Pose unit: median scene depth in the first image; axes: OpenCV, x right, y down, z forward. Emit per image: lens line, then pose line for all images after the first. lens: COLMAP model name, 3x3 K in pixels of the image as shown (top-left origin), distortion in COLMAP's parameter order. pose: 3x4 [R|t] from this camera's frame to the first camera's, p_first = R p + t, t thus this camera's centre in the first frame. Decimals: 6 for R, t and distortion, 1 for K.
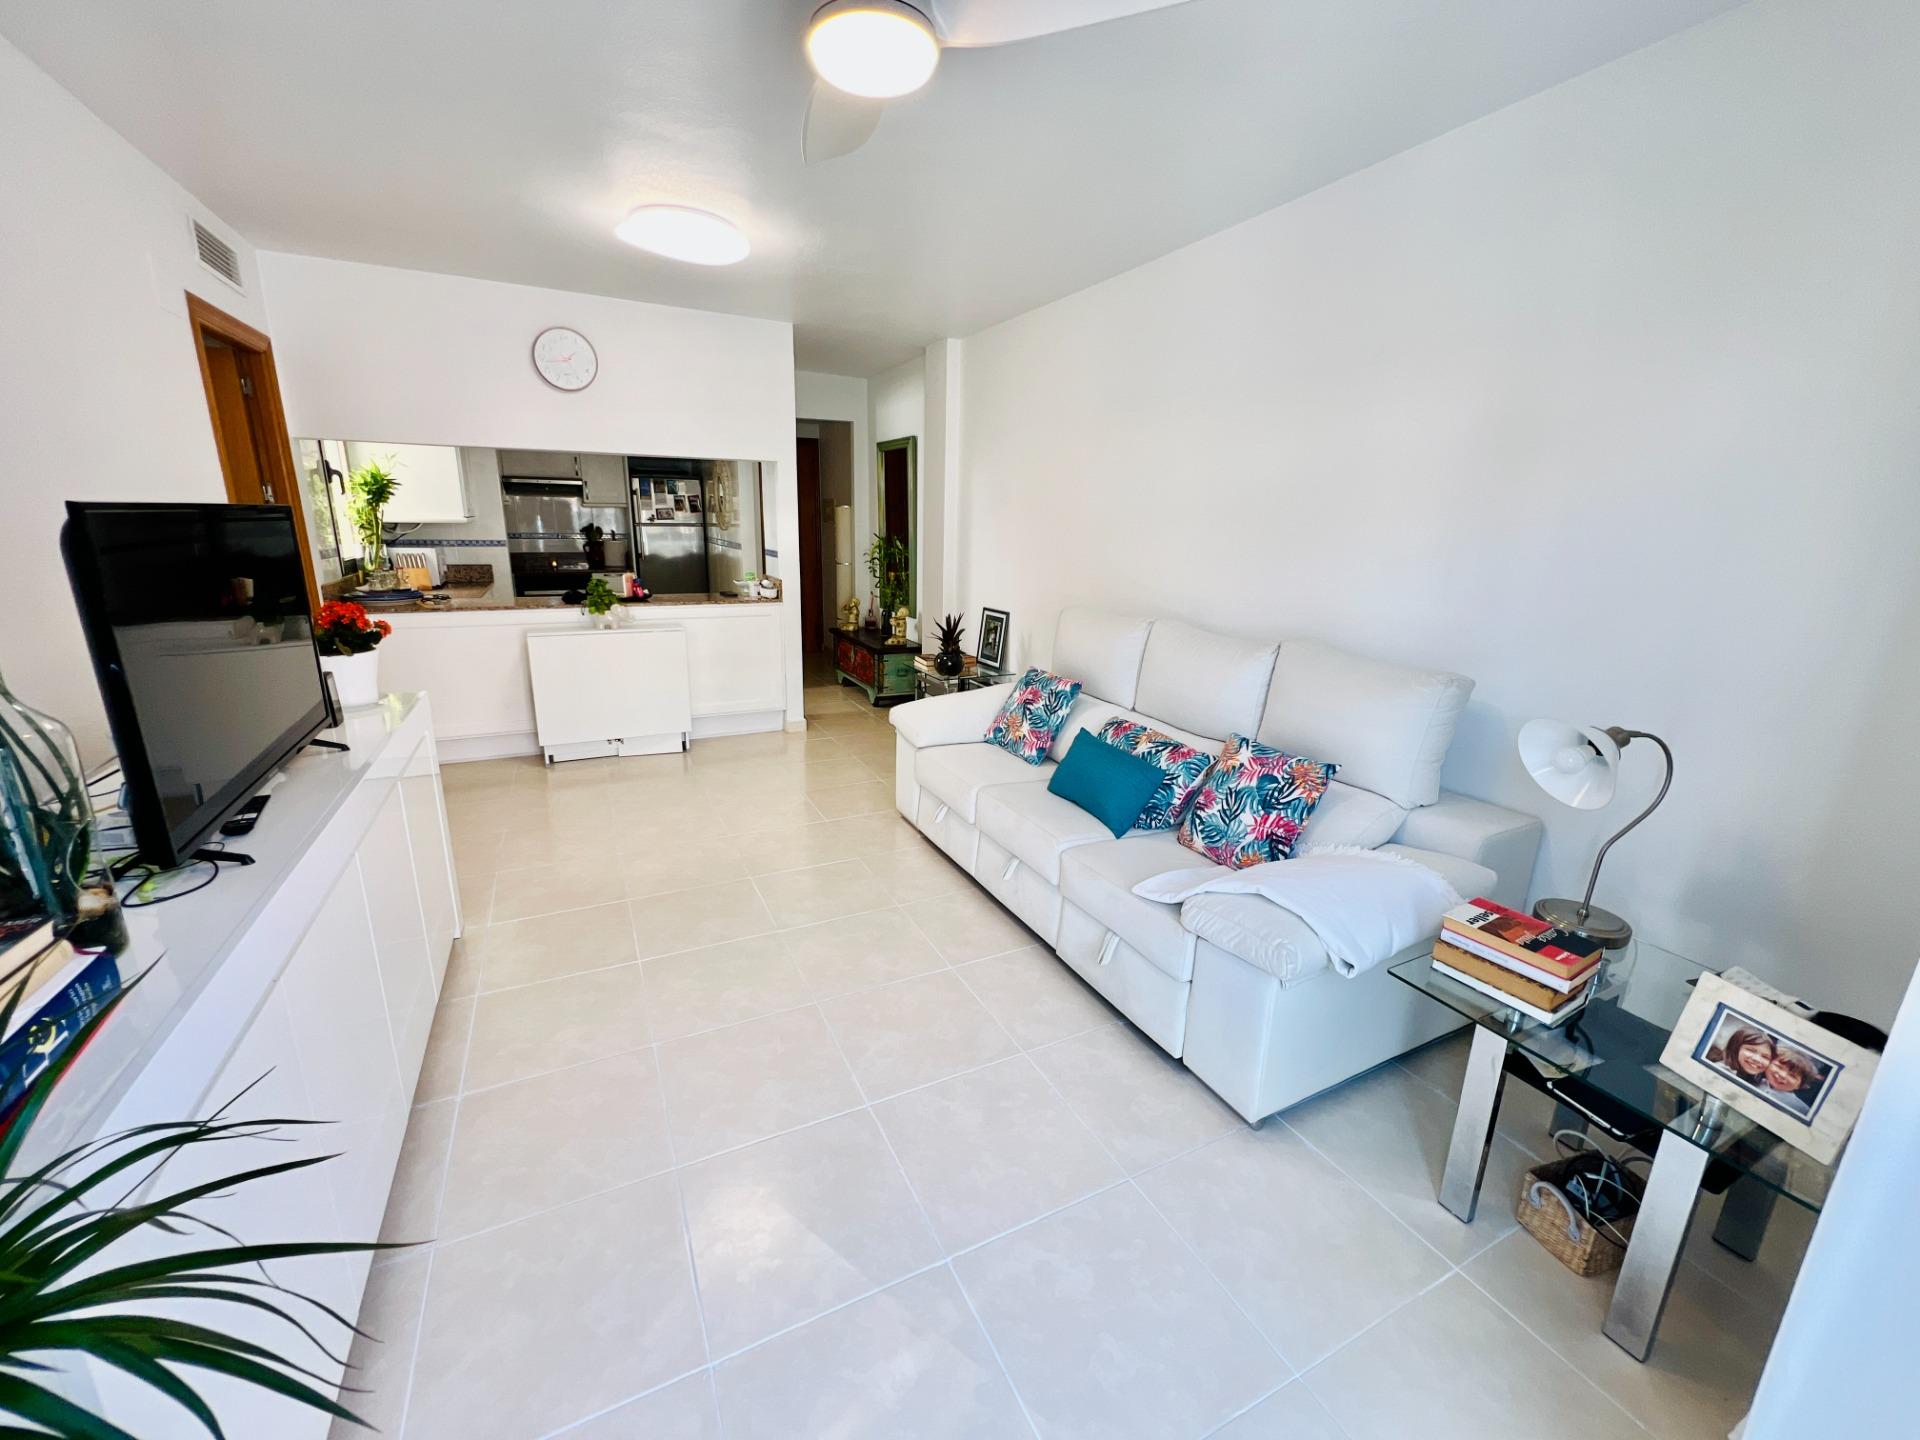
lens RADIAL K [[767.8, 0, 955.7], [0, 767.8, 719.0], [0, 0, 1]] dist [-0.000885, -0.000059]
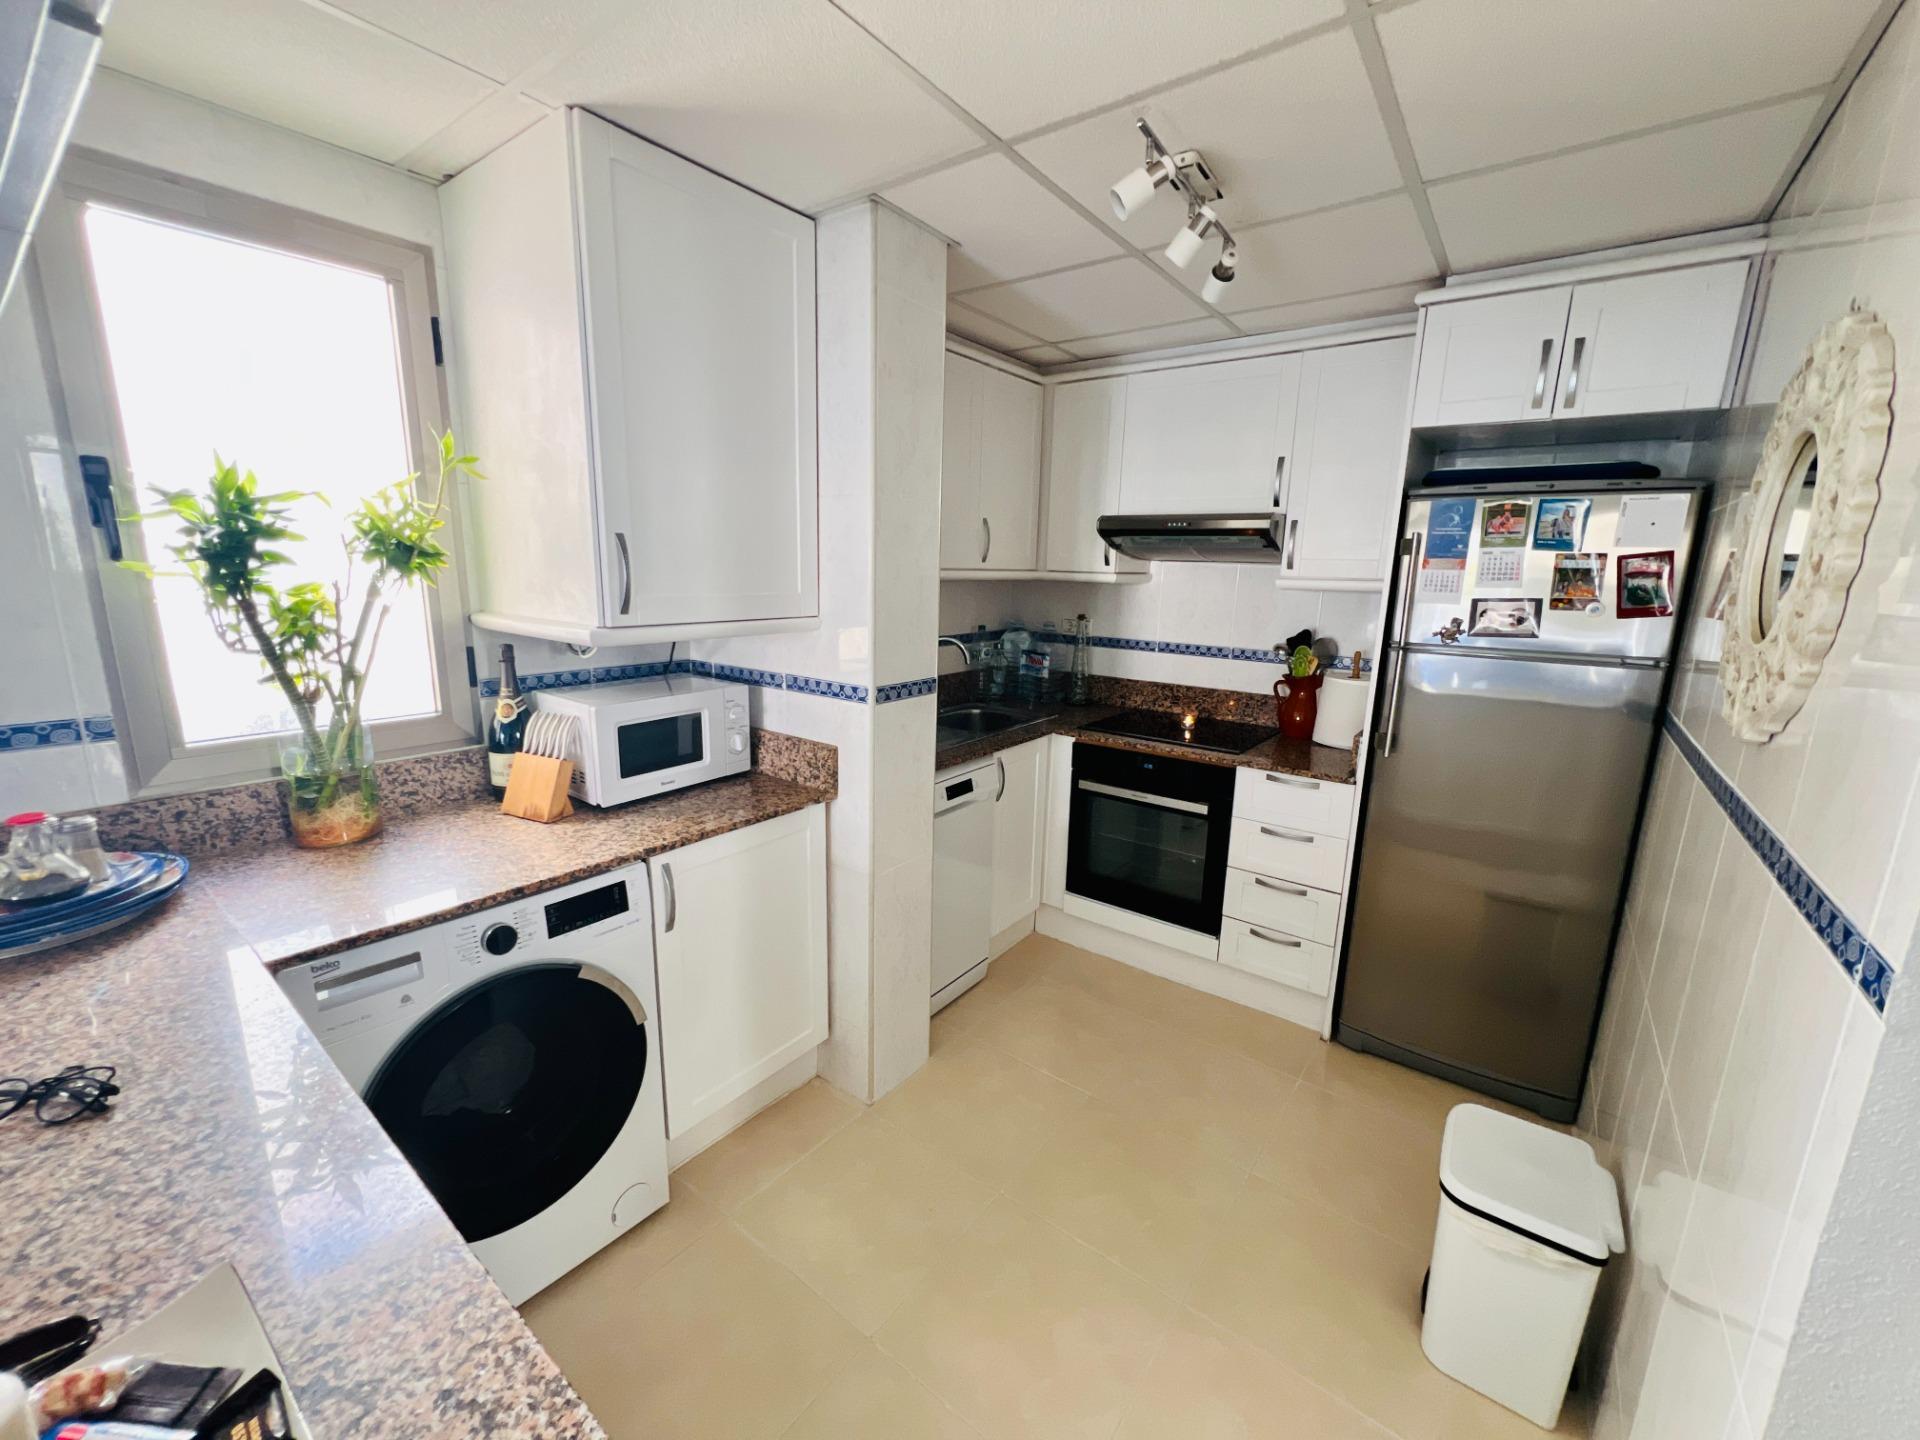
lens RADIAL K [[767.8, 0, 955.7], [0, 767.8, 719.0], [0, 0, 1]] dist [-0.000885, -0.000059]
pose [[0.433619, 0.192244, -0.880350, -0.207114], [-0.243745, 0.965580, 0.090799, -0.207471], [0.867504, 0.175209, 0.465552, 0.697332]]
